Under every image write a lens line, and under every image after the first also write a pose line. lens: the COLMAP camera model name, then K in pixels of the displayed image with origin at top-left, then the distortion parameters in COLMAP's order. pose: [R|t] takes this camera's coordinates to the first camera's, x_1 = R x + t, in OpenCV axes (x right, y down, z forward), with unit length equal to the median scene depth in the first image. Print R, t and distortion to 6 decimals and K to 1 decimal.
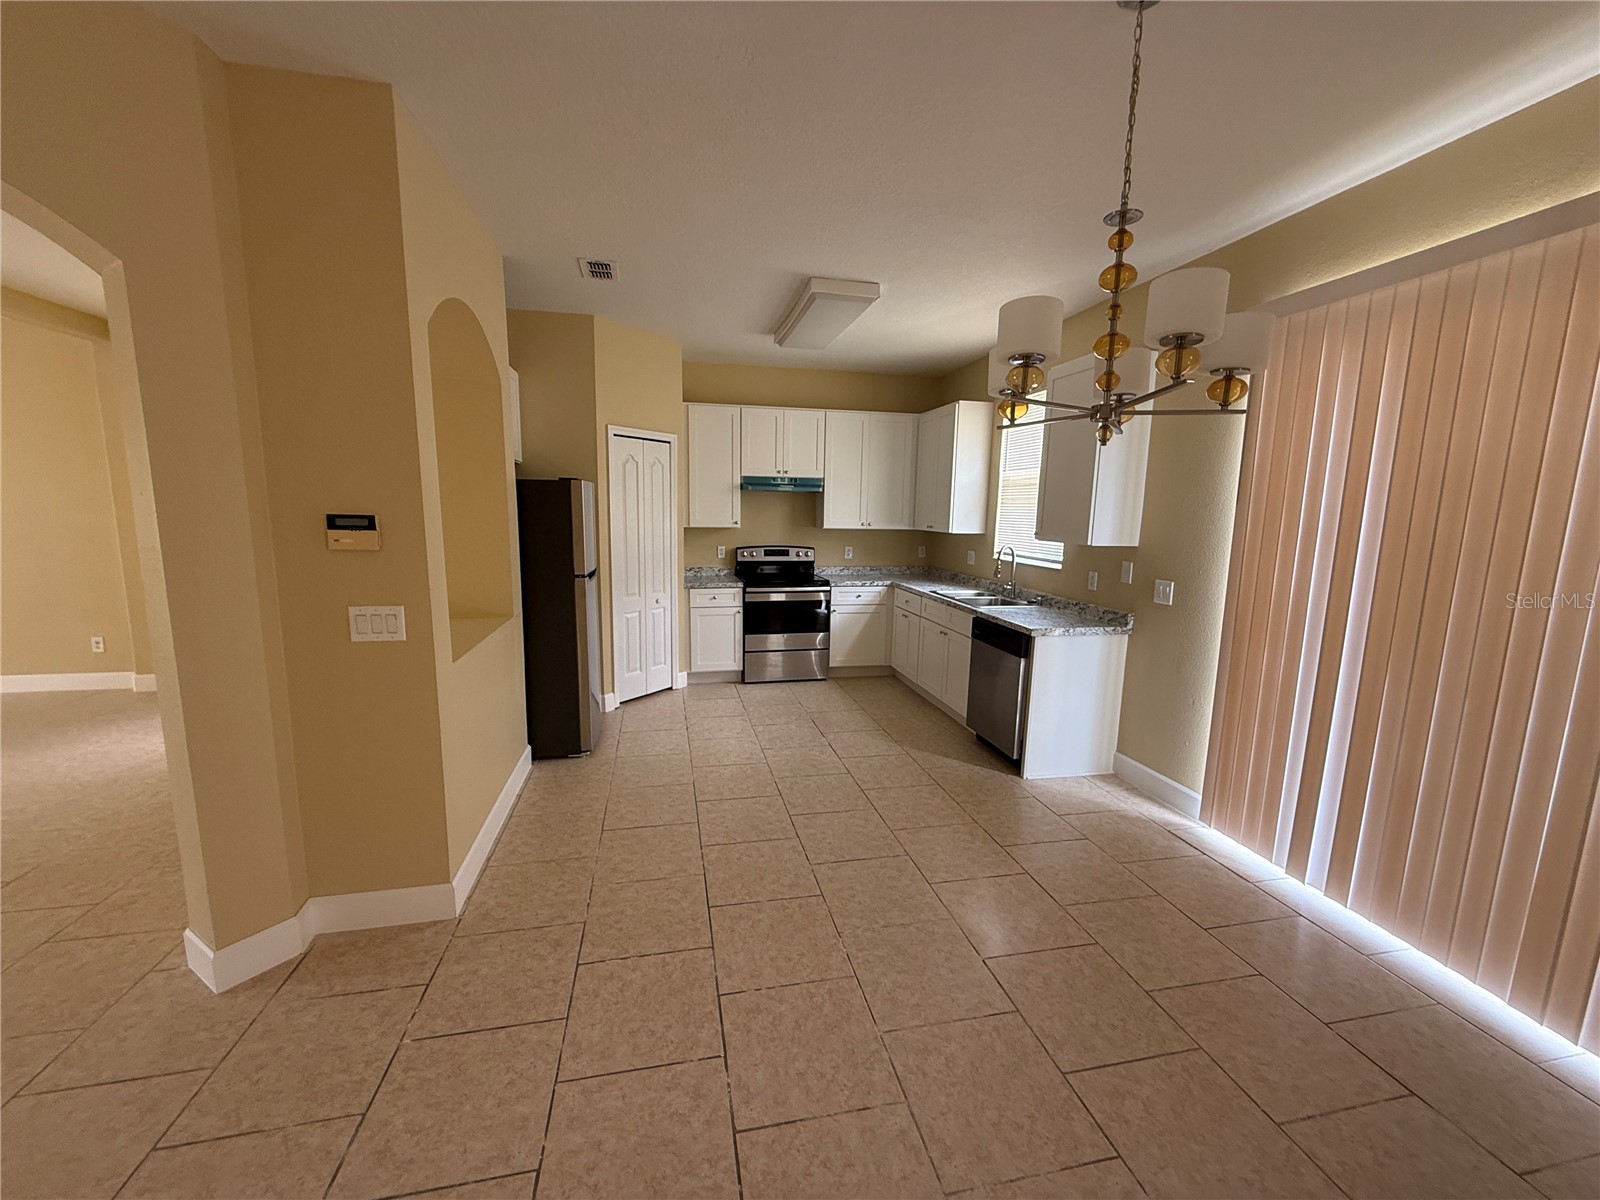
lens RADIAL K [[645.0, 0, 800.0], [0, 645.0, 600.0], [0, 0, 1]] dist [0.002512, 0.000182]
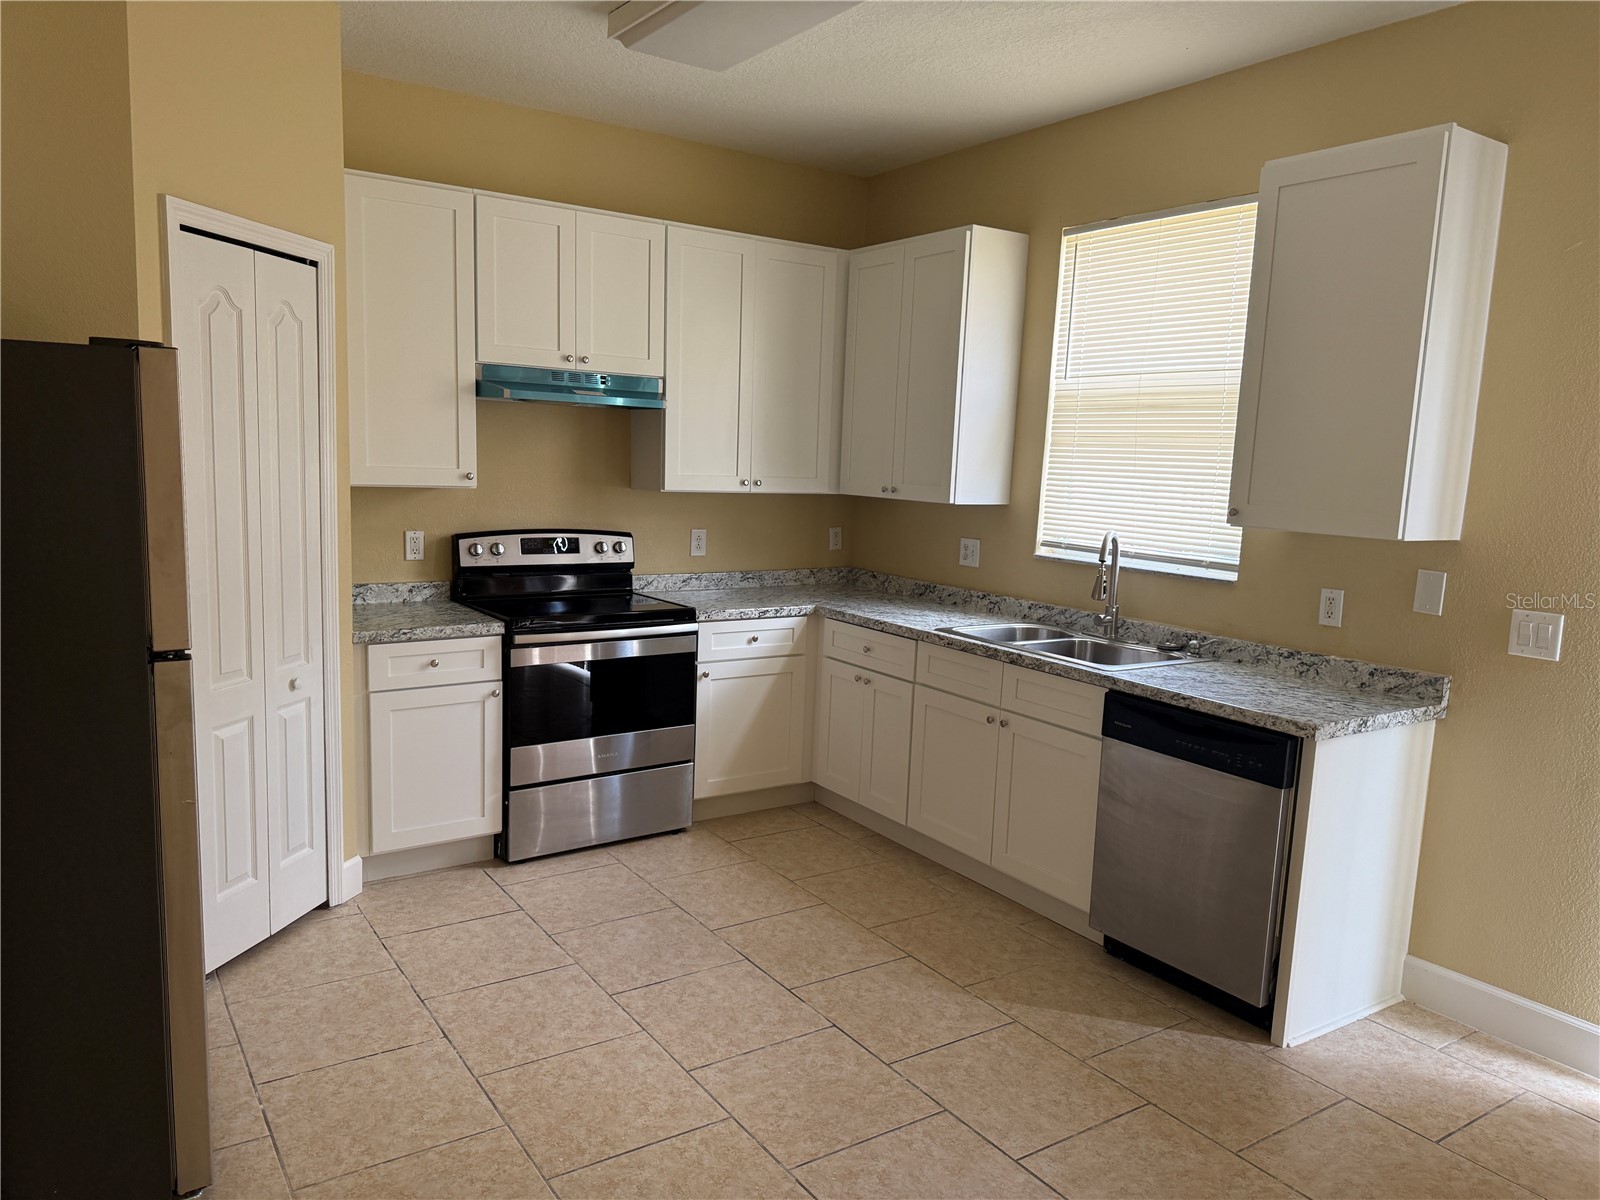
lens RADIAL K [[1130.1, 0, 800.0], [0, 1130.1, 600.0], [0, 0, 1]] dist [0.080814, -0.128982]
pose [[0.927545, -0.031797, 0.372356, -0.181038], [0.031574, 0.999479, 0.006698, -0.039911], [-0.372375, 0.005544, 0.928066, 0.252736]]
